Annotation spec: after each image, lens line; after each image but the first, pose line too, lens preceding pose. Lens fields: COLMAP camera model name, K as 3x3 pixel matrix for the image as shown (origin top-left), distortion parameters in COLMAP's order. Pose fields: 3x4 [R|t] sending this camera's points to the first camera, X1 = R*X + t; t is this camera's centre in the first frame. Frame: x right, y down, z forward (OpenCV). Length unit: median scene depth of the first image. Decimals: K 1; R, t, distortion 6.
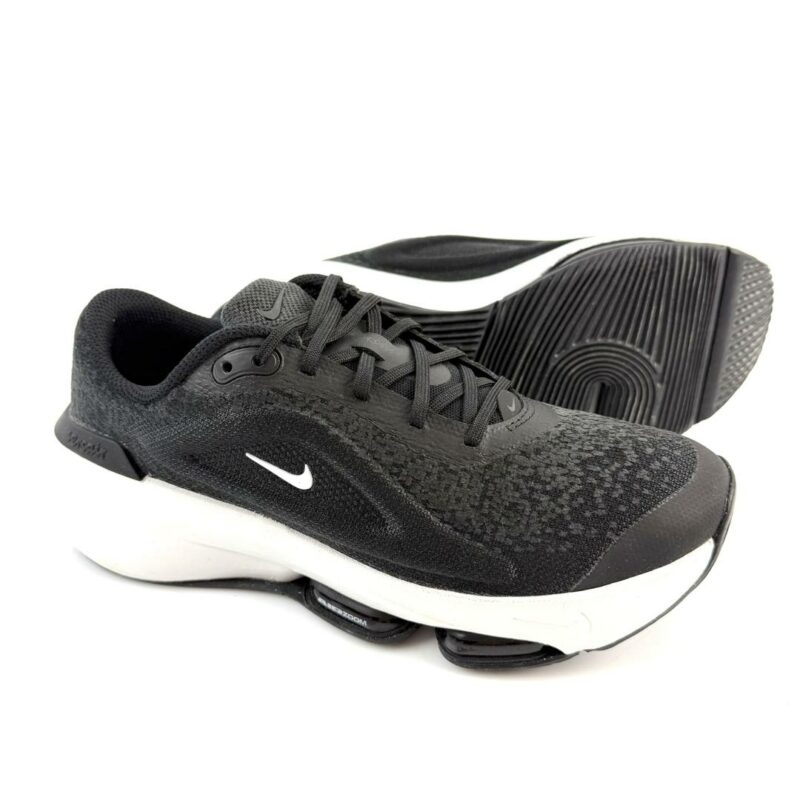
lens RADIAL K [[751.0, 0, 400.0], [0, 751.0, 400.0], [0, 0, 1]] dist [0.195013, -0.582068]
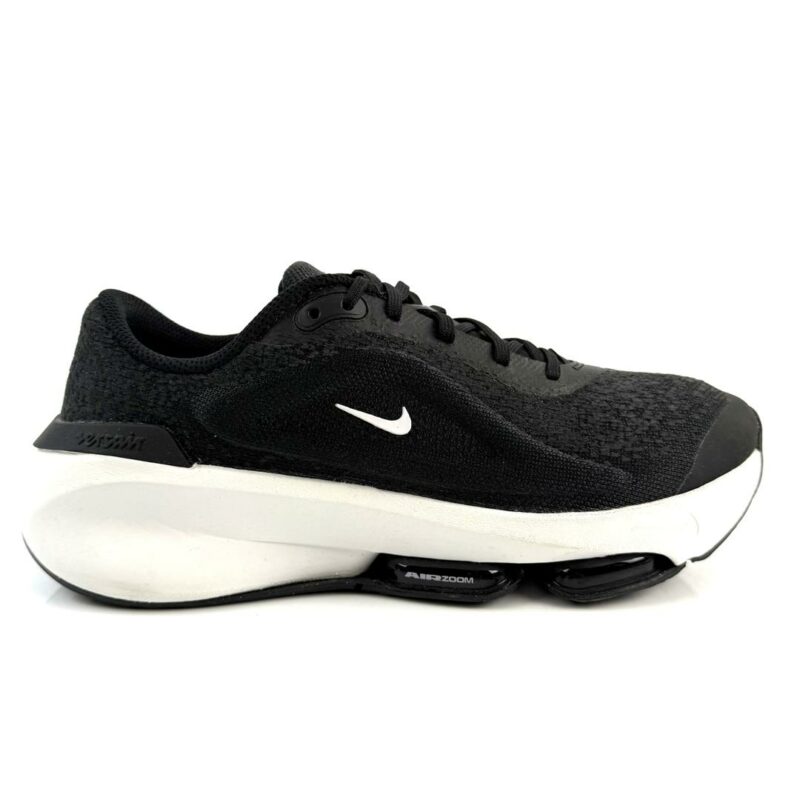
lens RADIAL K [[751.0, 0, 400.0], [0, 751.0, 400.0], [0, 0, 1]] dist [0.195013, -0.582068]
pose [[0.935618, -0.034726, 0.351301, -0.470561], [0.140532, 0.949535, -0.280416, 0.349423], [-0.323835, 0.311732, 0.893283, 0.136741]]
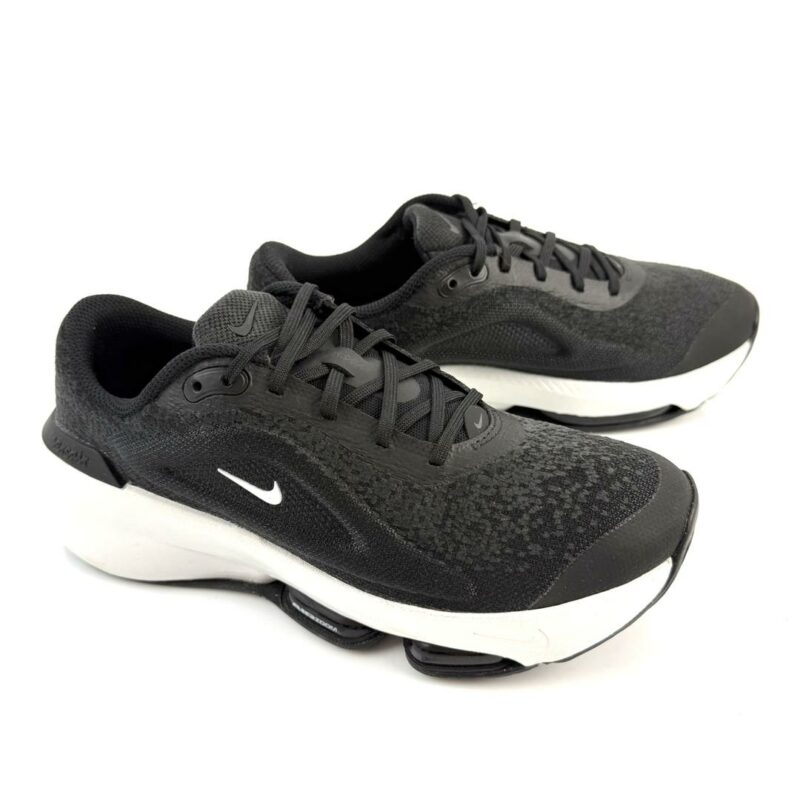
lens RADIAL K [[751.0, 0, 400.0], [0, 751.0, 400.0], [0, 0, 1]] dist [0.195013, -0.582068]
pose [[0.999577, 0.003664, -0.028853, 0.074612], [-0.001544, 0.997321, 0.073129, -0.100565], [0.029044, -0.073054, 0.996905, -0.011404]]
